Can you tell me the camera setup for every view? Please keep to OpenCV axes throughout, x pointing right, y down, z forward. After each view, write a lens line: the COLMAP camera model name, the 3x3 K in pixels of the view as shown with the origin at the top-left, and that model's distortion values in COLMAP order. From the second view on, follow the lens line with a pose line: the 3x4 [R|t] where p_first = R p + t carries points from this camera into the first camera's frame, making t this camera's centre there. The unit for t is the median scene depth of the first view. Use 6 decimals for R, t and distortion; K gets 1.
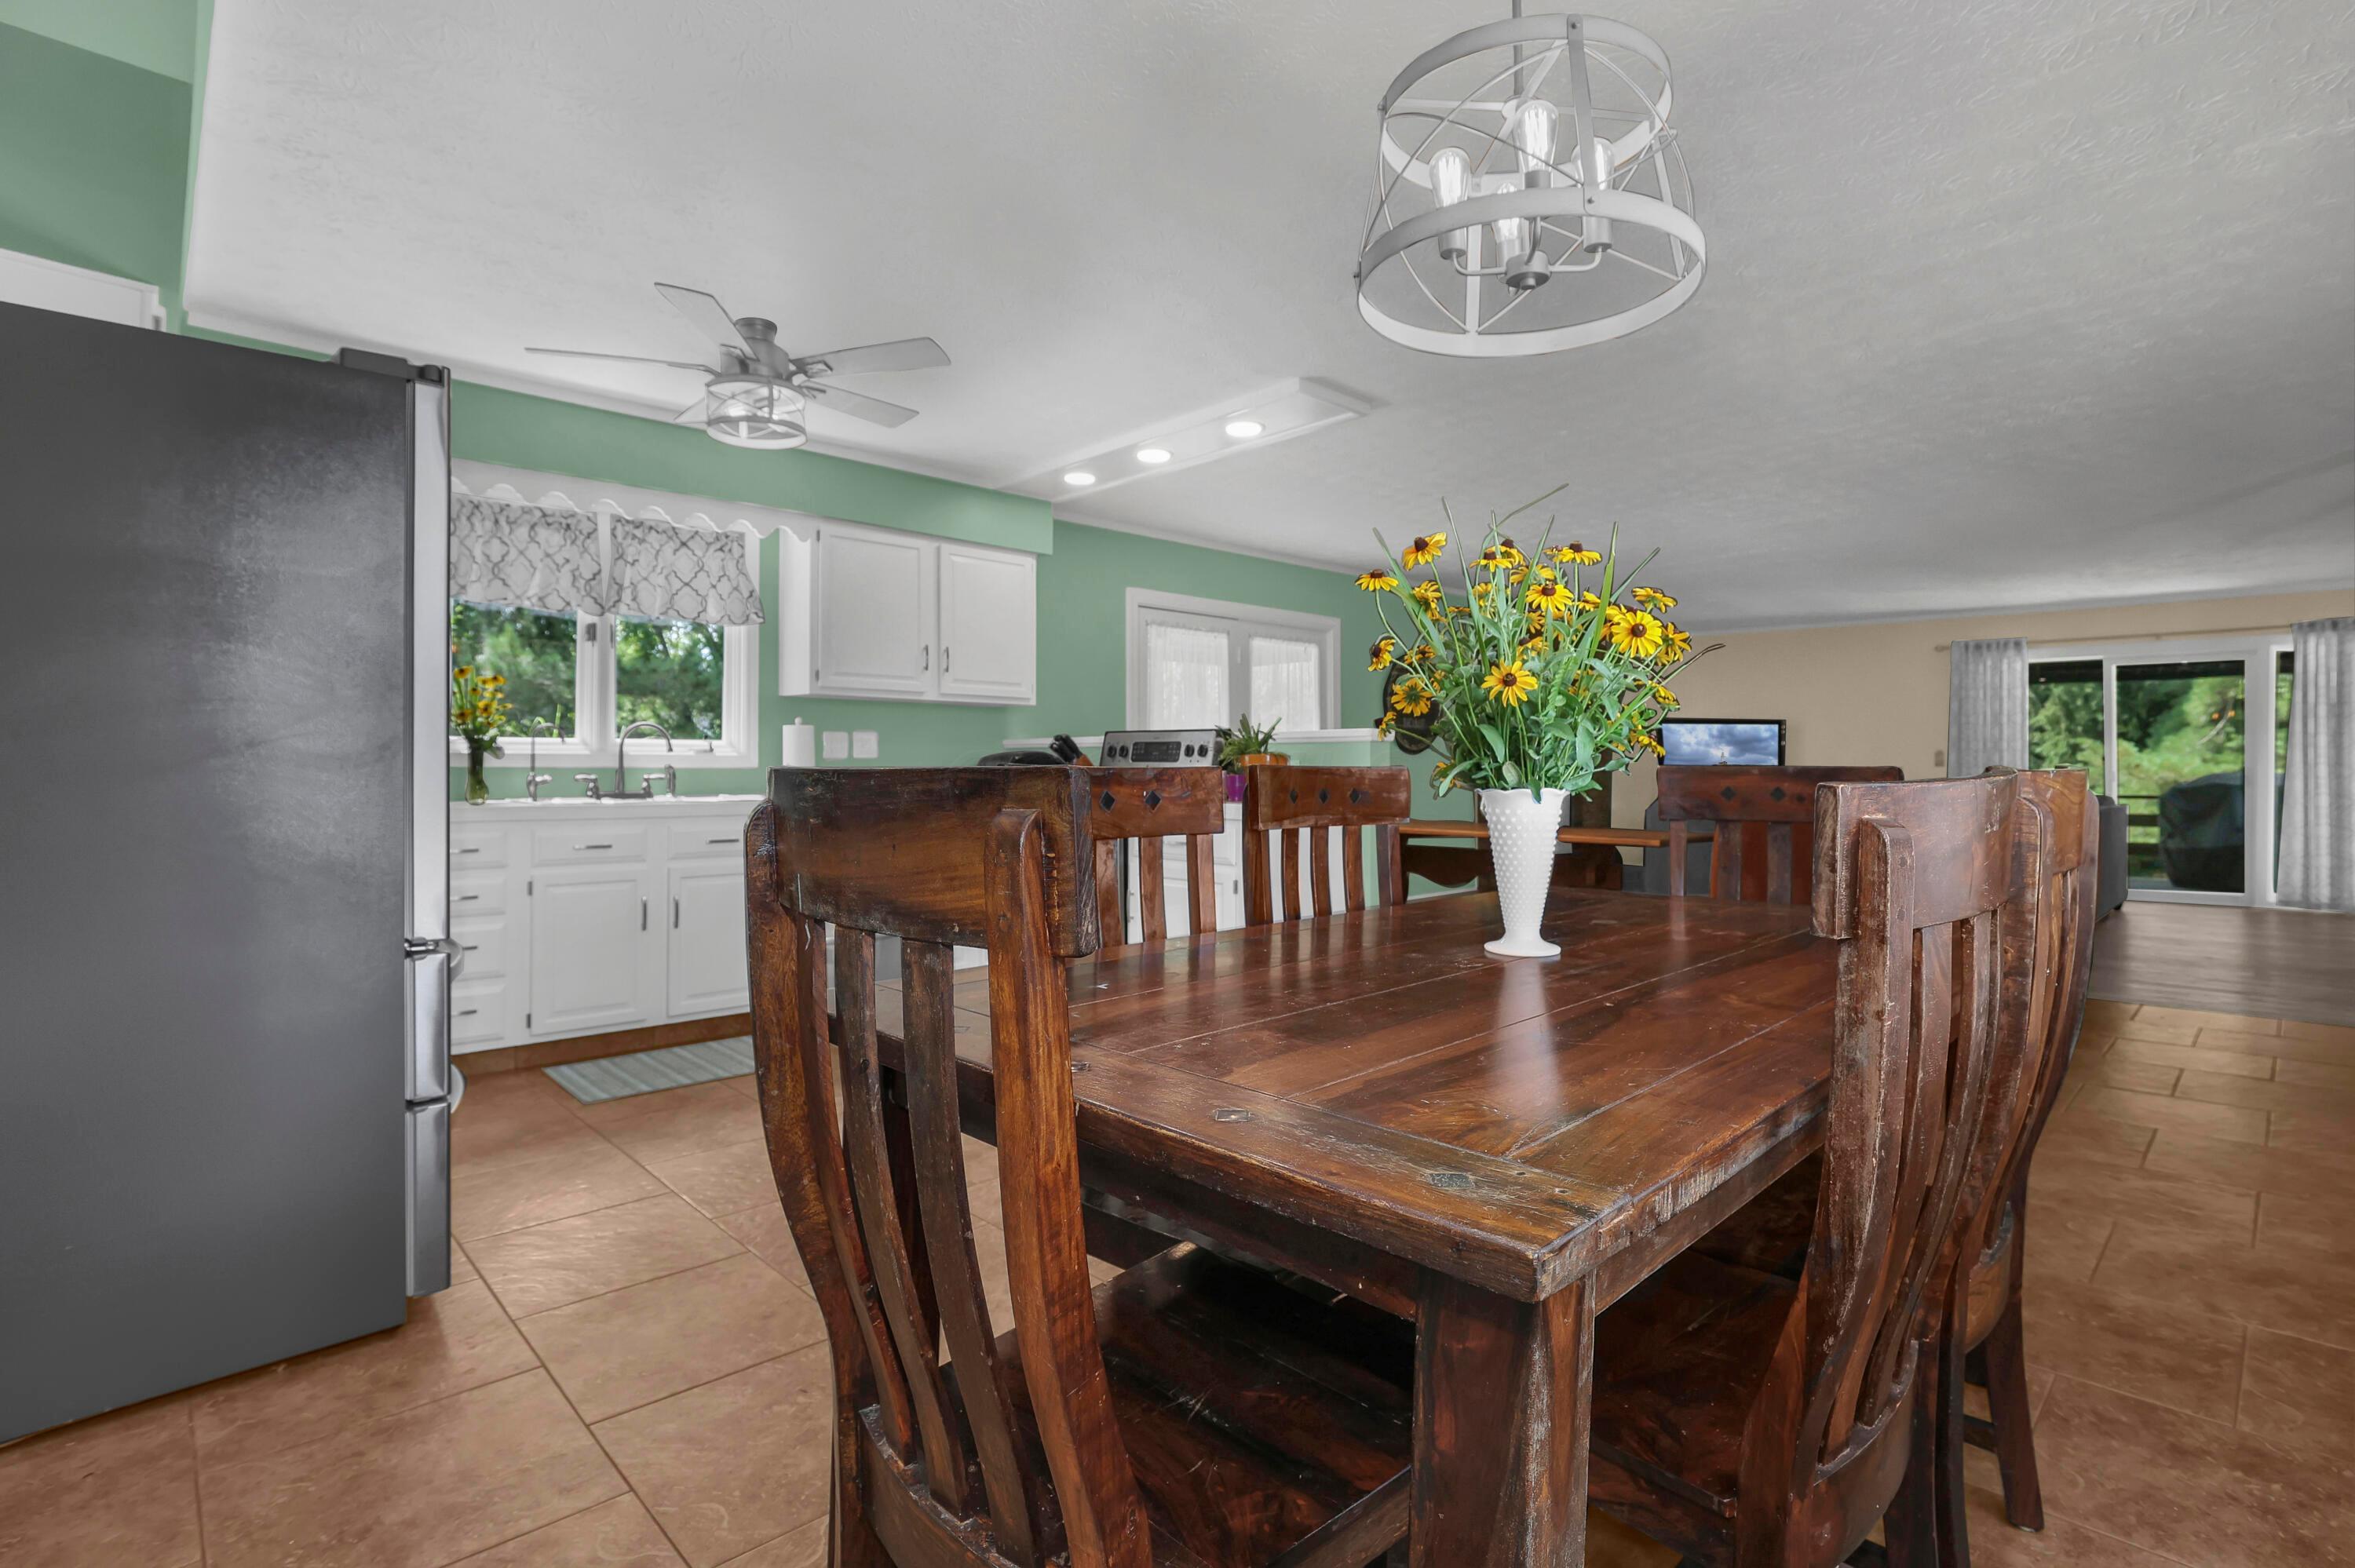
lens RADIAL K [[1160.5, 0, 1230.6], [0, 1160.5, 776.4], [0, 0, 1]] dist [-0.087553, 0.000082]
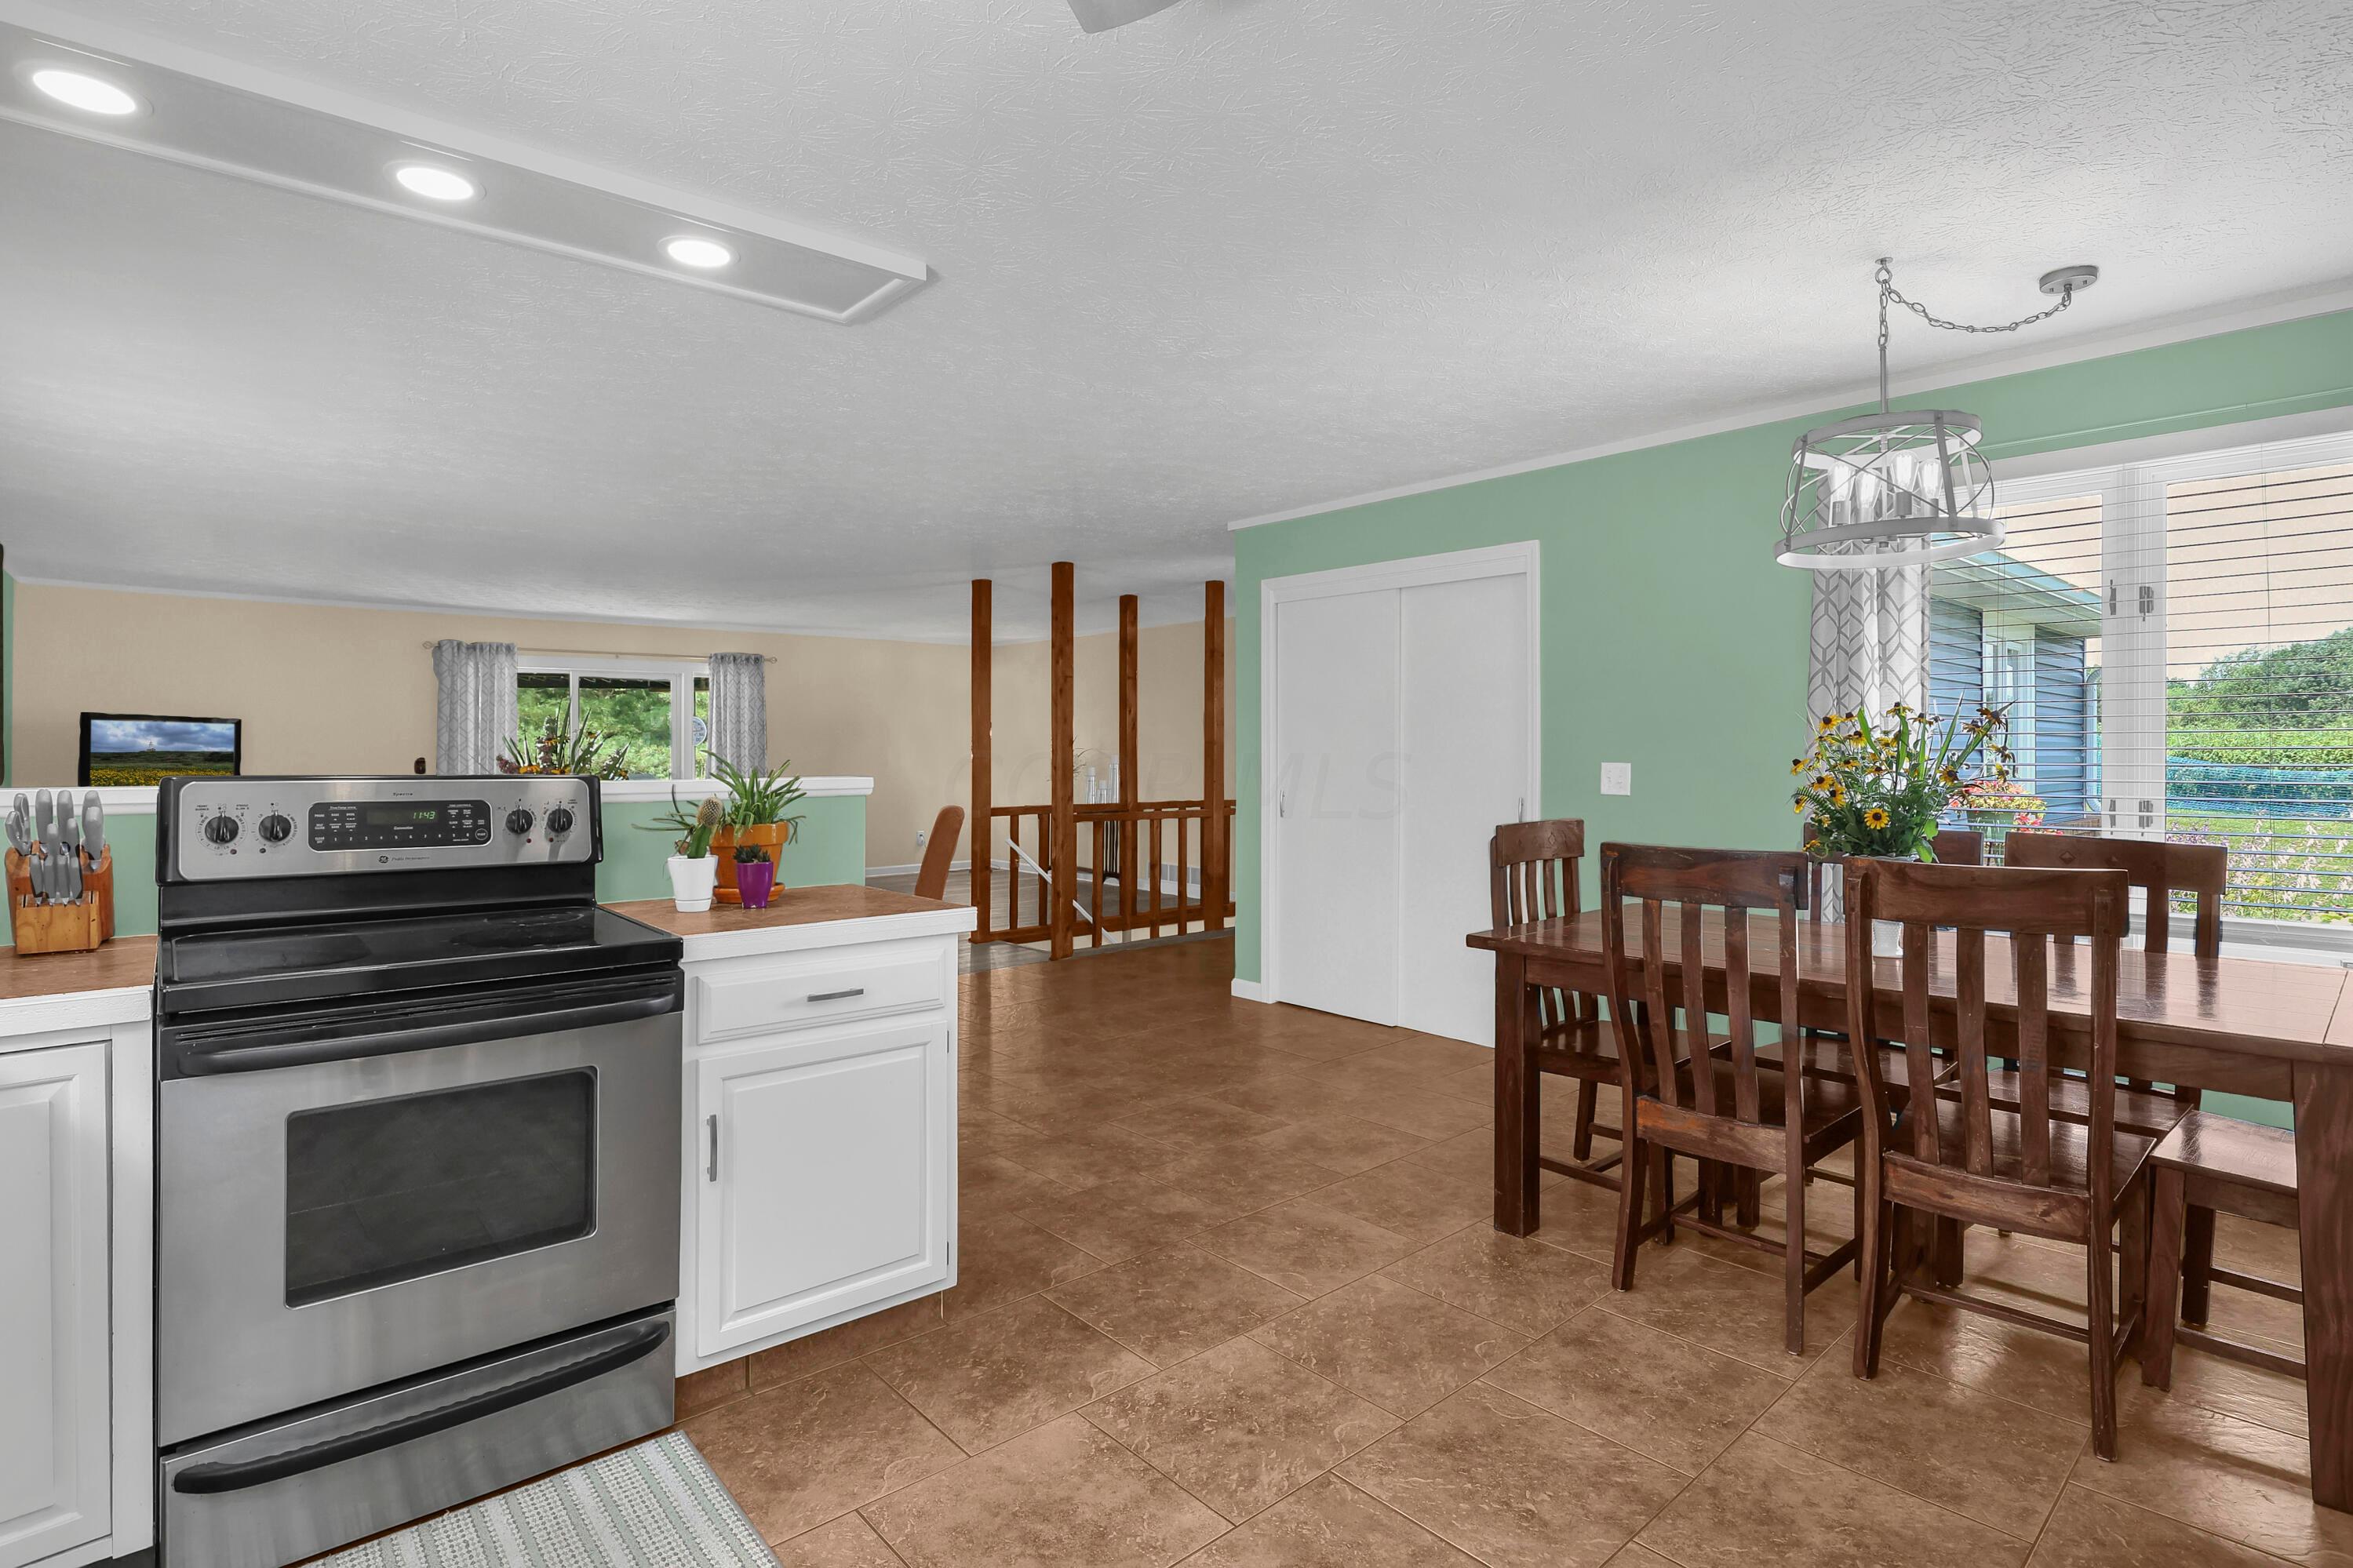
lens RADIAL K [[1105.8, 0, 1217.8], [0, 1105.8, 765.6], [0, 0, 1]] dist [-0.030106, -0.000471]
pose [[0.070209, -0.005600, 0.997517, -0.495702], [-0.000202, 0.999984, 0.005628, -0.049466], [-0.997532, -0.000597, 0.070207, 0.683260]]
